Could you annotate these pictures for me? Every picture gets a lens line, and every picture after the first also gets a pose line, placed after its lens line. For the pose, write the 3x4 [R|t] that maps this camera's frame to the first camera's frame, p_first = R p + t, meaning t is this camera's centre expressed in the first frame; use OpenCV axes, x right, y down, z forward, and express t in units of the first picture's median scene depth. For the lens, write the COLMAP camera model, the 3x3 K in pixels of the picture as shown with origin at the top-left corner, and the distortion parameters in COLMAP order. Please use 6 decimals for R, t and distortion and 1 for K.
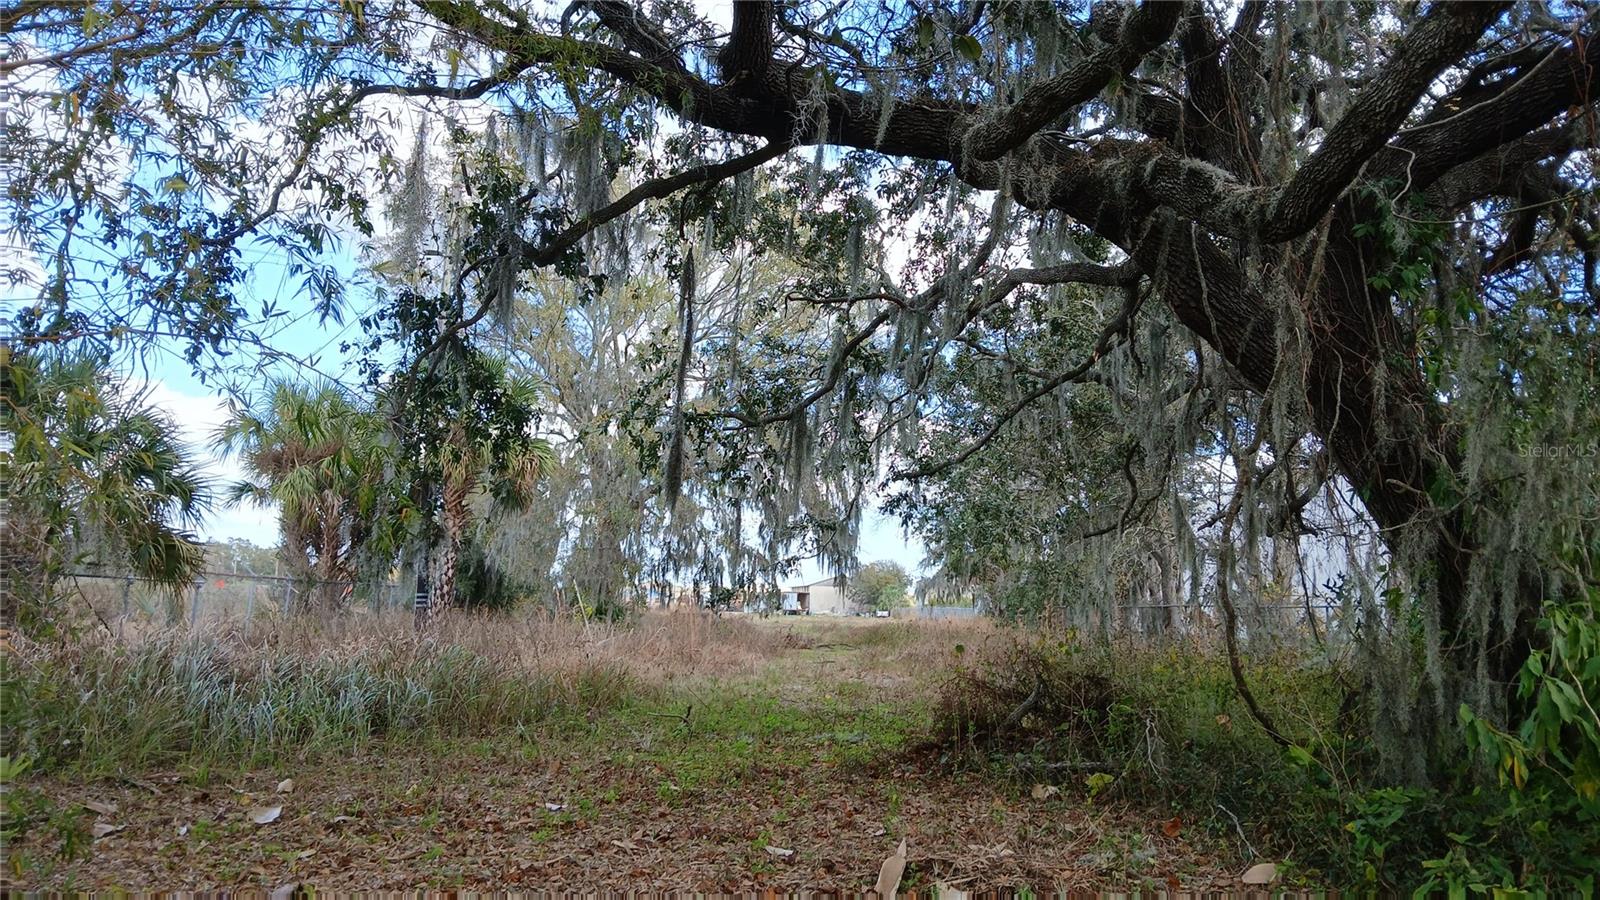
lens RADIAL K [[1232.7, 0, 804.7], [0, 1232.7, 439.0], [0, 0, 1]] dist [0.037472, -0.032032]
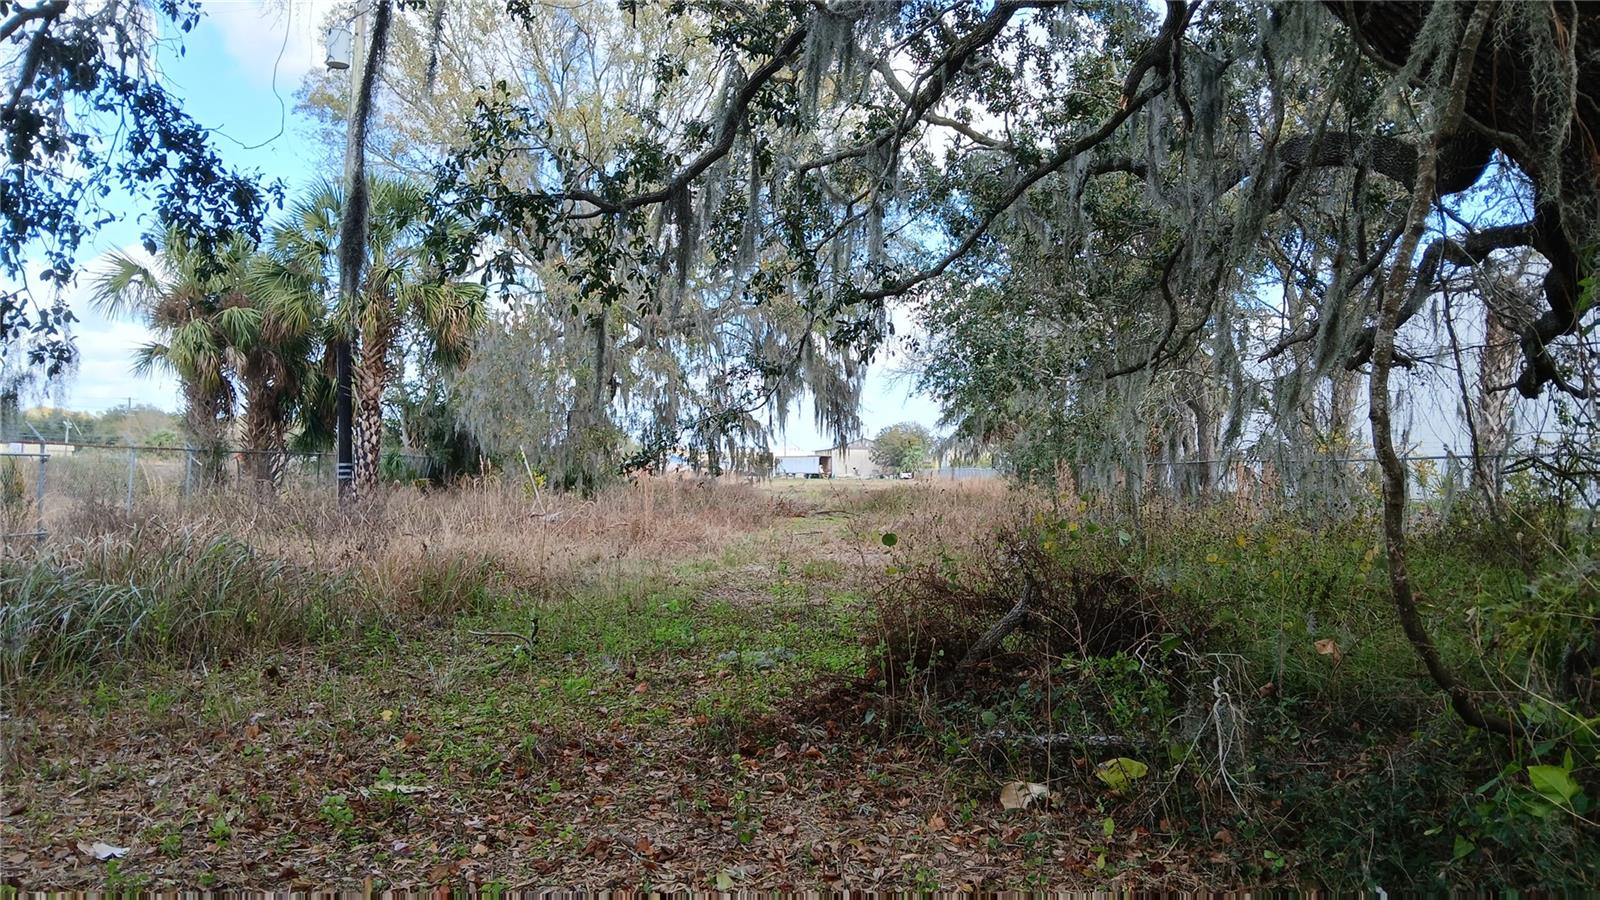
lens RADIAL K [[1232.7, 0, 806.7], [0, 1232.7, 444.7], [0, 0, 1]] dist [0.037472, -0.032032]
pose [[0.999594, -0.018867, -0.021339, 0.041796], [0.021183, 0.993243, 0.114103, 0.022774], [0.019042, -0.114509, 0.993240, 0.172825]]
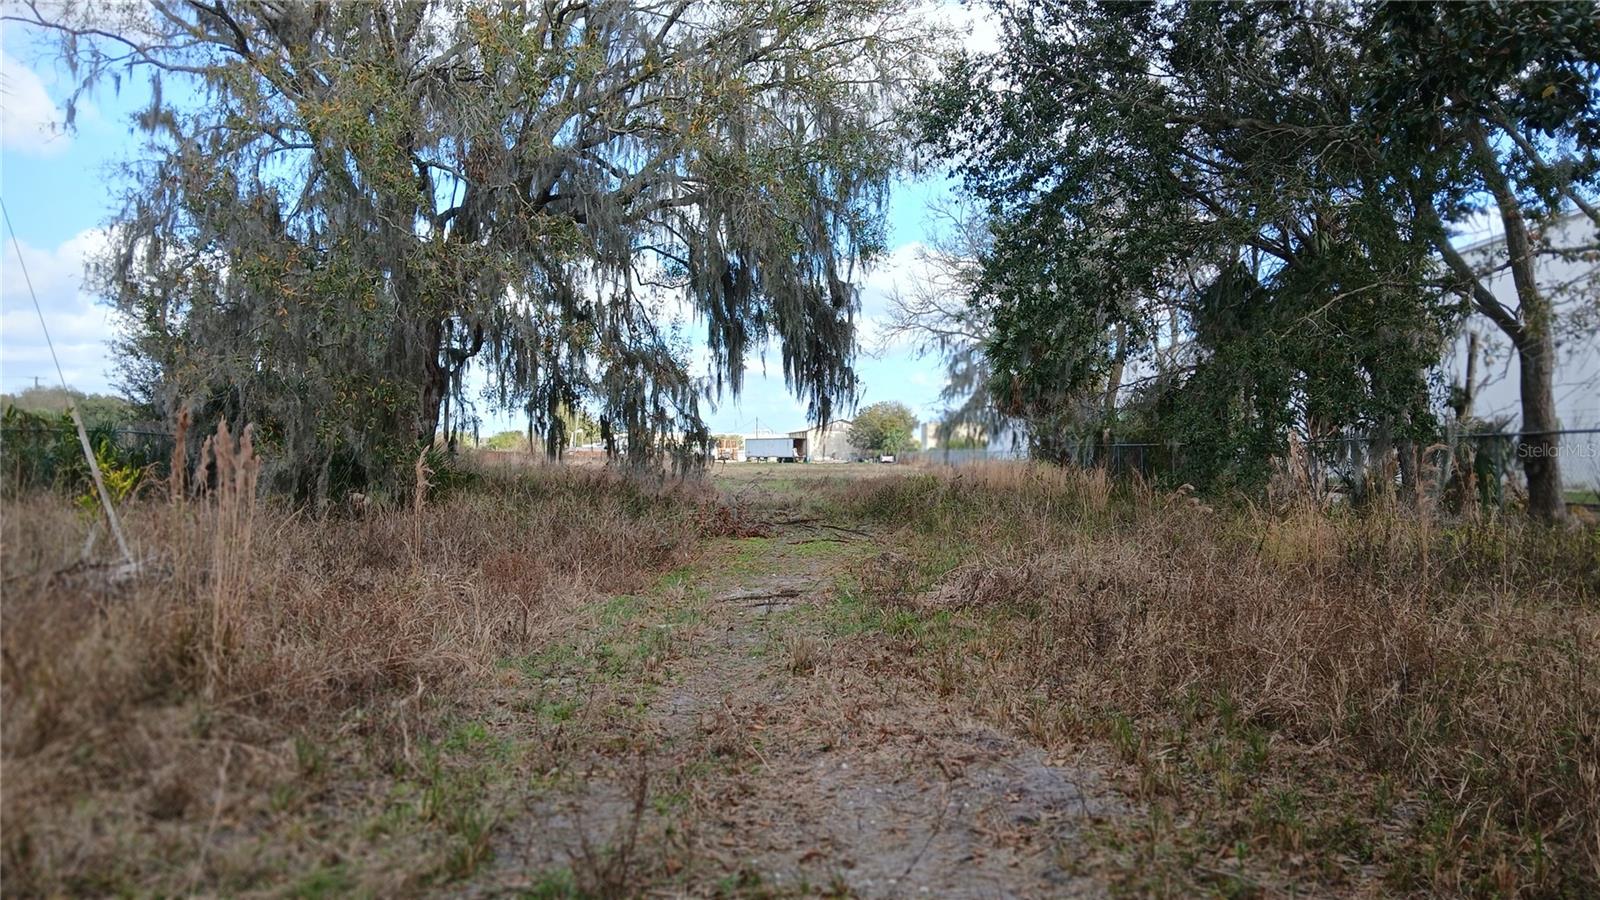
lens RADIAL K [[1232.7, 0, 799.7], [0, 1232.7, 449.6], [0, 0, 1]] dist [0.037472, -0.032032]
pose [[0.999735, -0.021909, -0.007069, 0.039420], [0.022651, 0.991007, 0.131879, 0.106752], [0.004116, -0.132004, 0.991241, 0.798508]]
